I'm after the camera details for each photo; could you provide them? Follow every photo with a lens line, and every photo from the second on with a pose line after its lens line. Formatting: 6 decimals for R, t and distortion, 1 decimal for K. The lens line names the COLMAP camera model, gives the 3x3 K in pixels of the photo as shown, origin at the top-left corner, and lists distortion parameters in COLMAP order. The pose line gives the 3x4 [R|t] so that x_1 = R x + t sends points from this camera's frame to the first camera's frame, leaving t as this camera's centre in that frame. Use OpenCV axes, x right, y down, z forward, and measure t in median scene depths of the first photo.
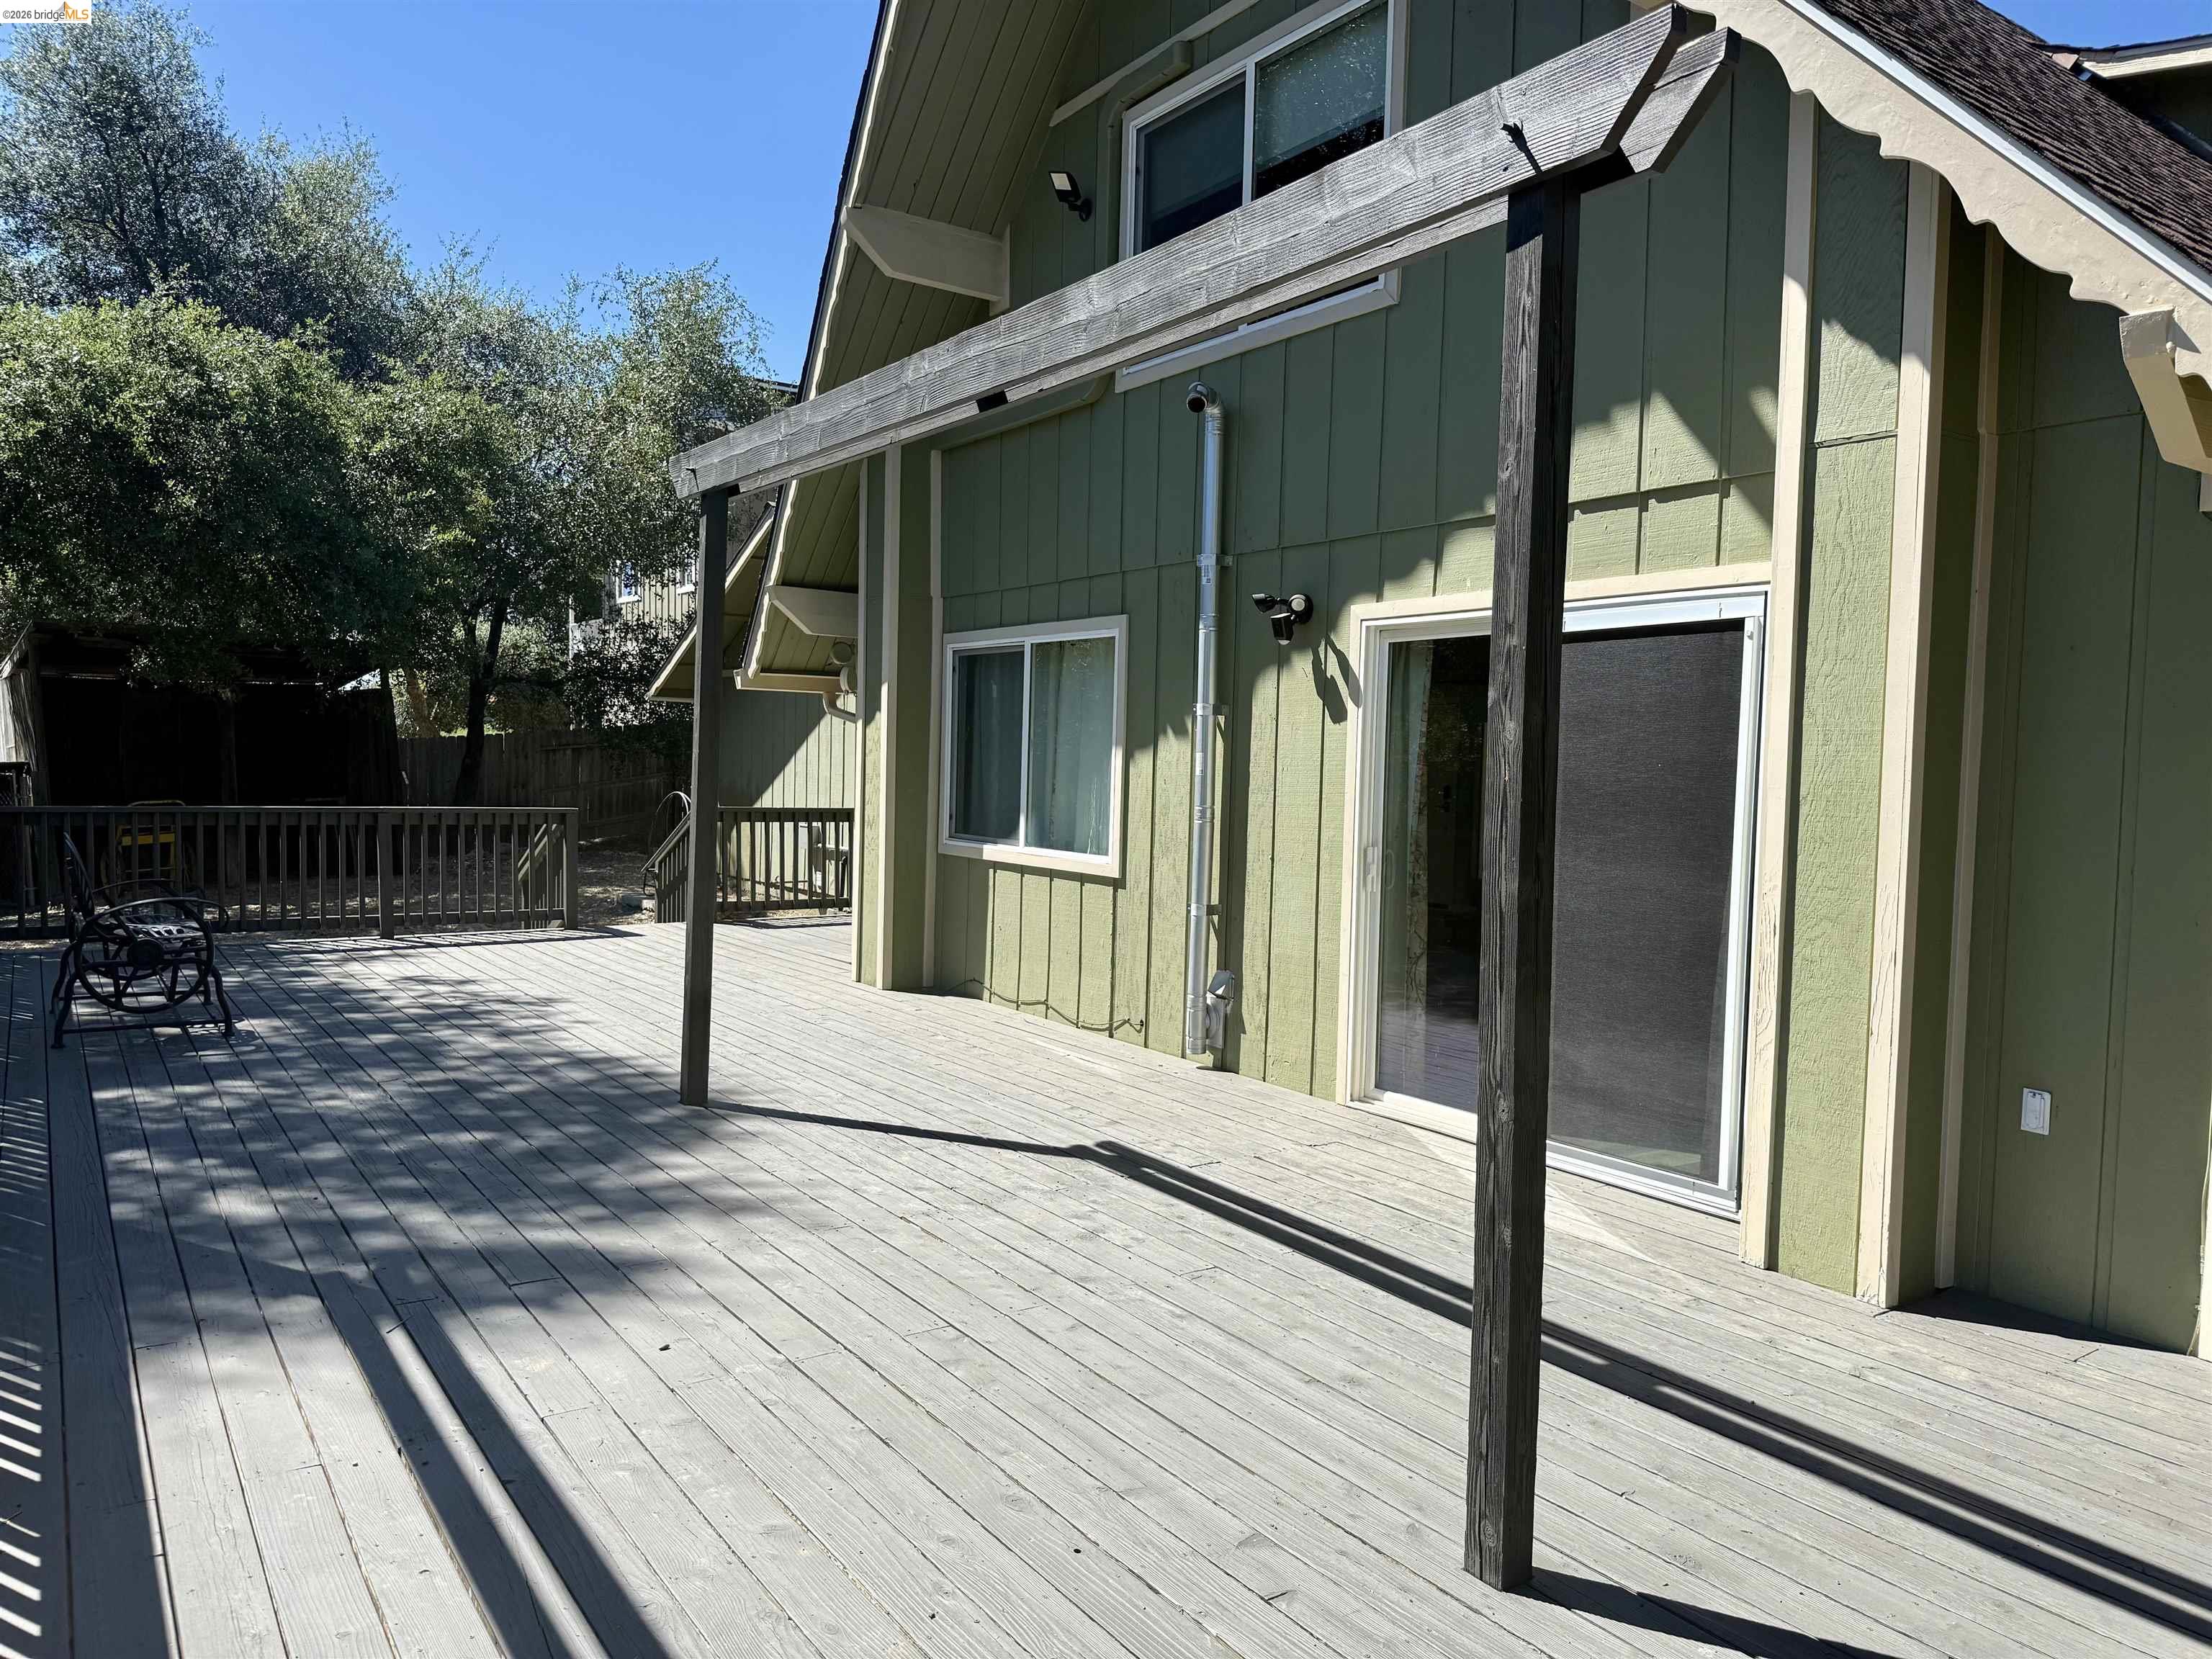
lens RADIAL K [[1536.0, 0, 1092.0], [0, 1536.0, 831.3], [0, 0, 1]] dist [-0.002072, -0.002254]
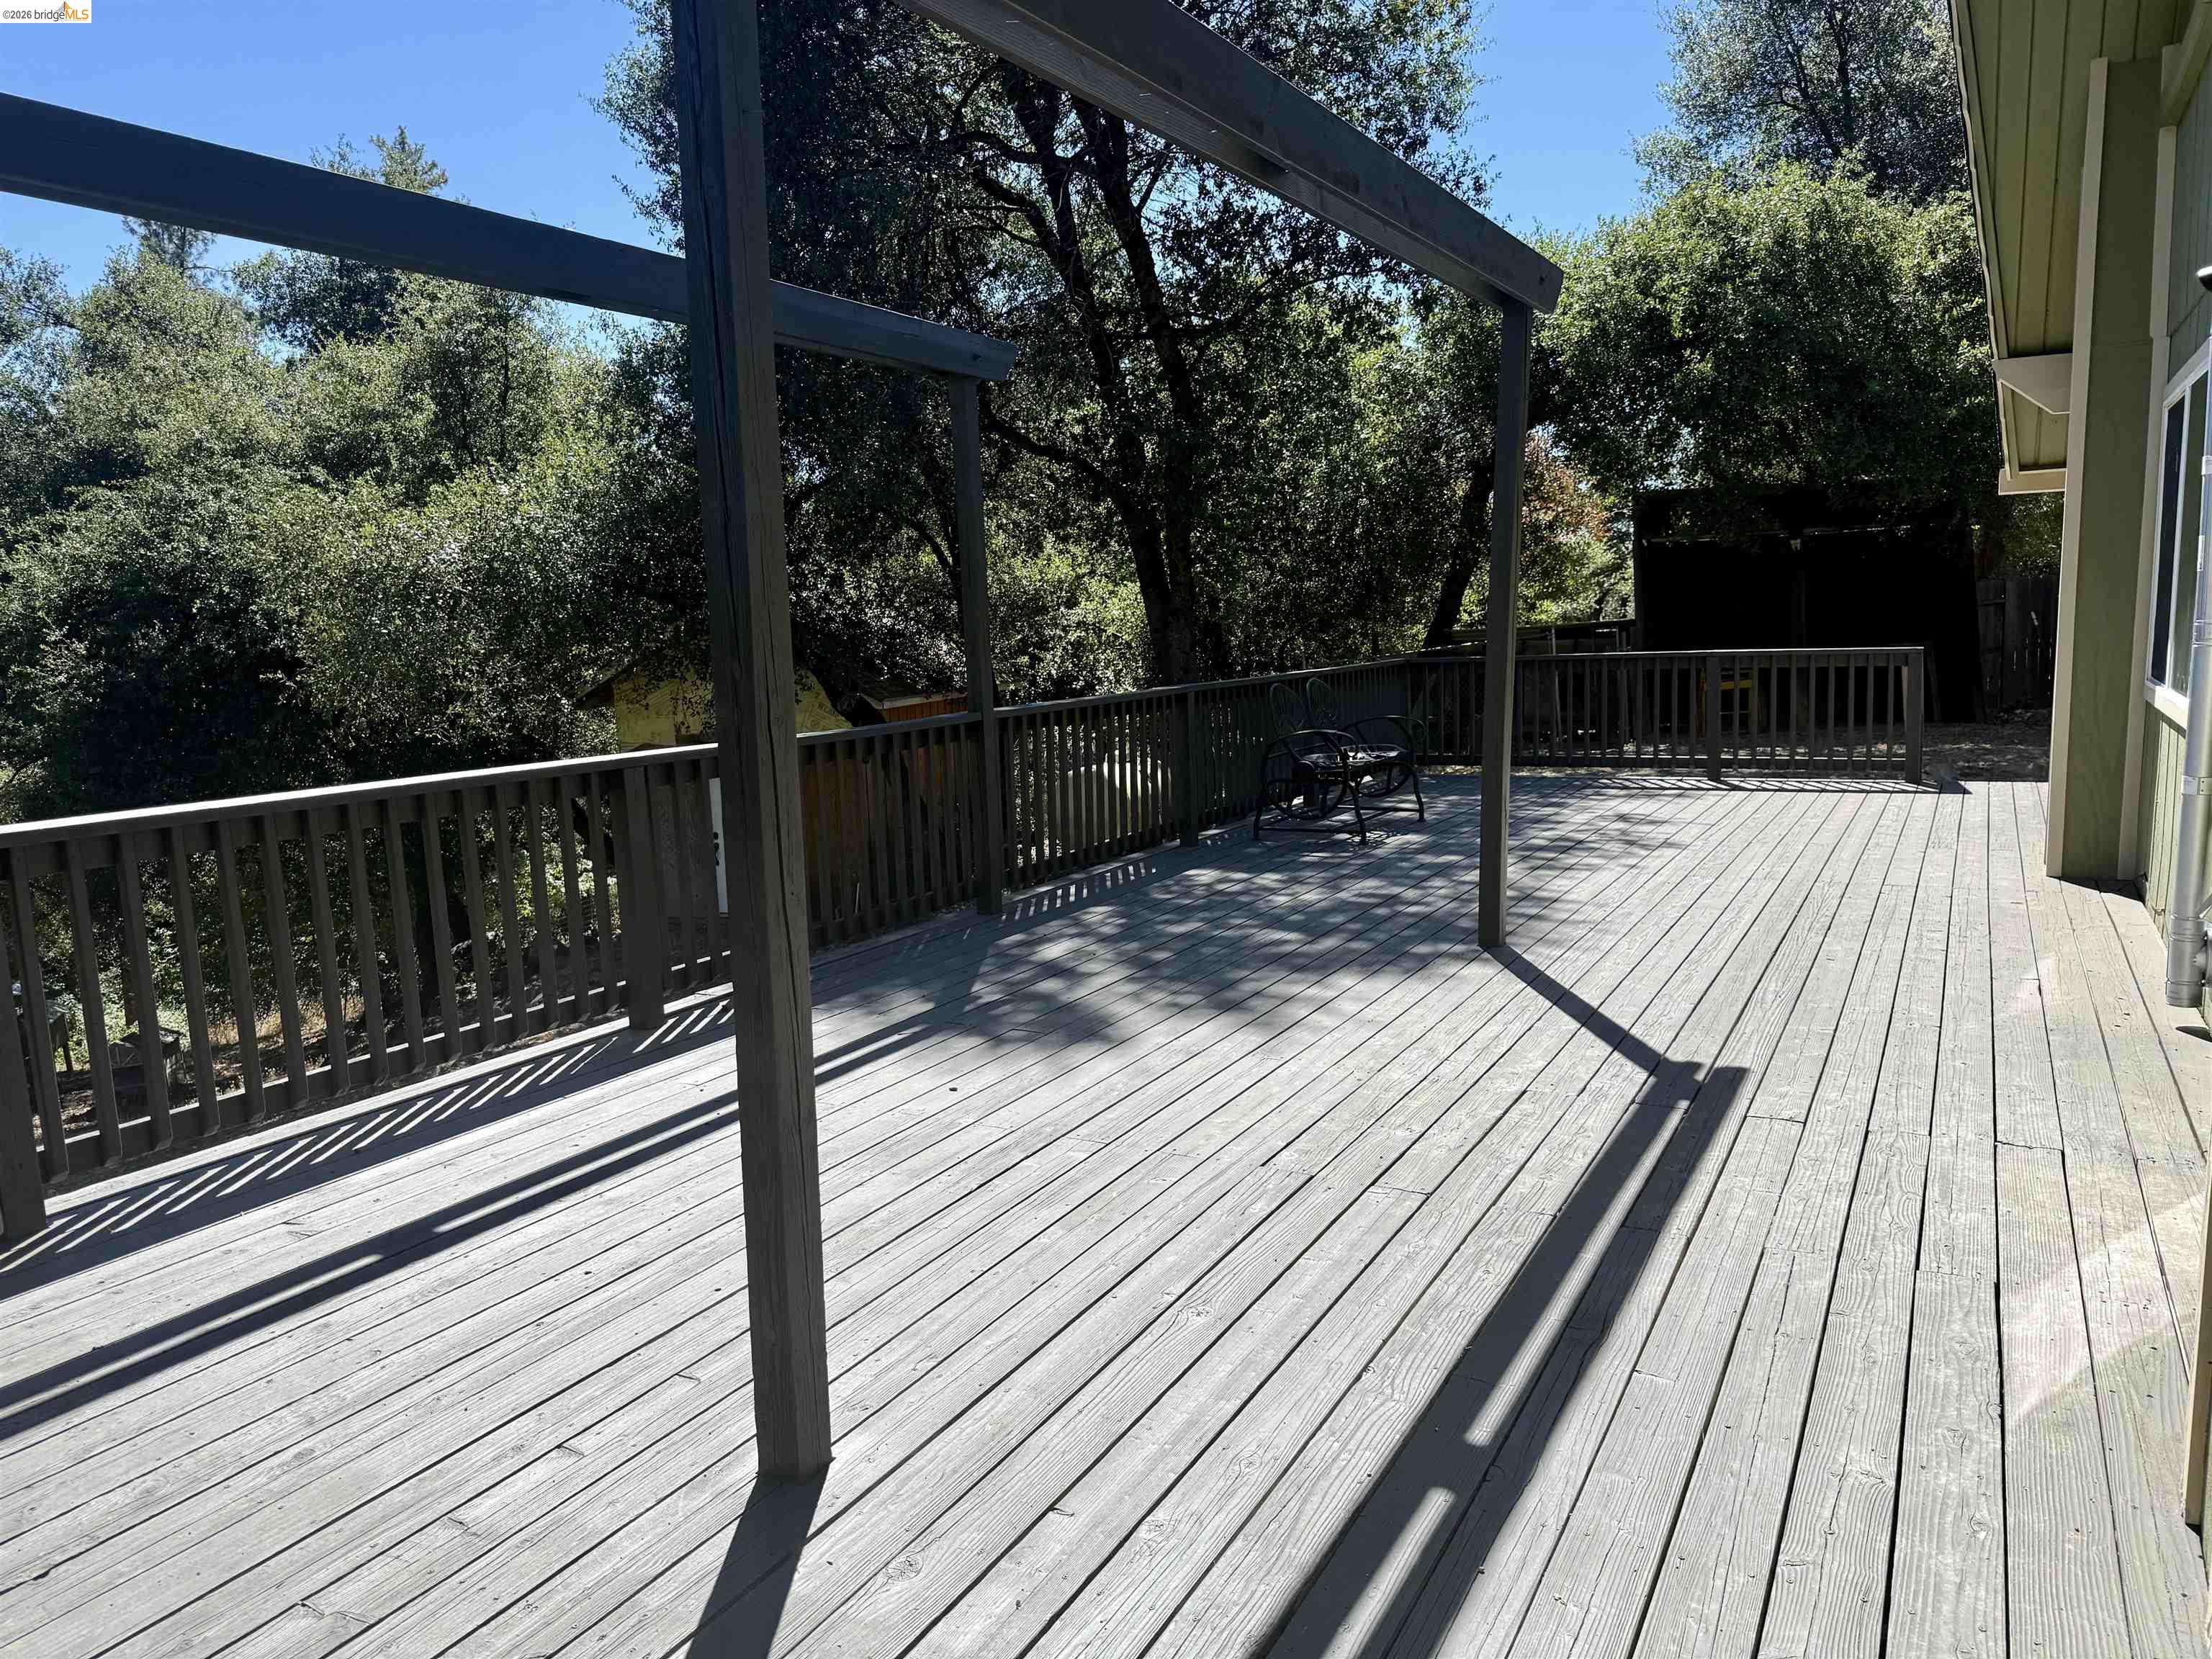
lens RADIAL K [[1536.0, 0, 1092.0], [0, 1536.0, 831.3], [0, 0, 1]] dist [-0.002072, -0.002254]
pose [[0.430546, 0.085289, -0.898530, 0.651711], [0.002101, 0.995428, 0.095494, 0.011855], [0.902566, -0.043002, 0.428399, 0.440268]]
